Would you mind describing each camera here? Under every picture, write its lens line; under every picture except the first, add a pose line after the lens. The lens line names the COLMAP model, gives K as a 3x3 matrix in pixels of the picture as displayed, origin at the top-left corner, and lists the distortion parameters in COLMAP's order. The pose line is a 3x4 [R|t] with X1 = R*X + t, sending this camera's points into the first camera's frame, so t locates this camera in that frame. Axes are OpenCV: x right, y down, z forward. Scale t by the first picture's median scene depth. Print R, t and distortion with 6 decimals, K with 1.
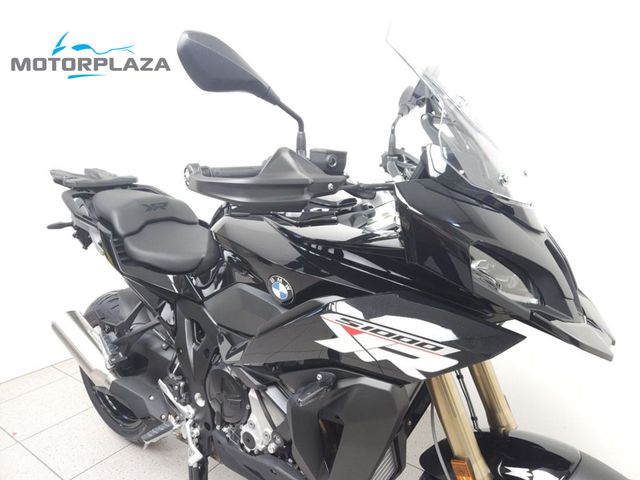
lens RADIAL K [[436.9, 0, 319.3], [0, 436.9, 240.0], [0, 0, 1]] dist [0.044157, -0.014989]
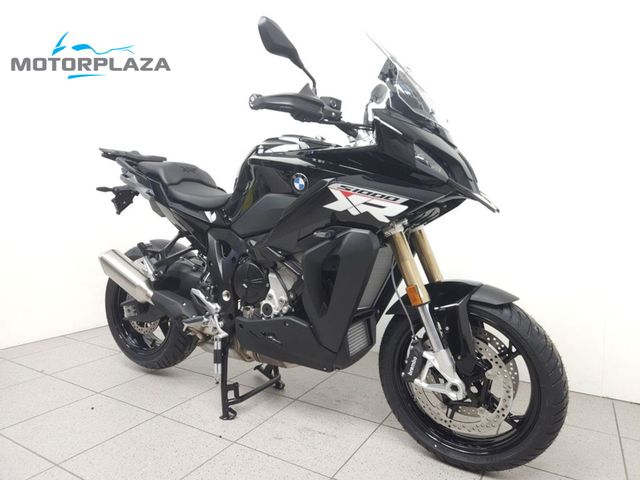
lens RADIAL K [[436.9, 0, 318.3], [0, 436.9, 238.9], [0, 0, 1]] dist [0.044157, -0.014989]
pose [[0.996844, 0.022178, 0.076225, -0.109570], [-0.012366, 0.991844, -0.126854, 0.410052], [-0.078417, 0.125511, 0.988988, -0.438462]]
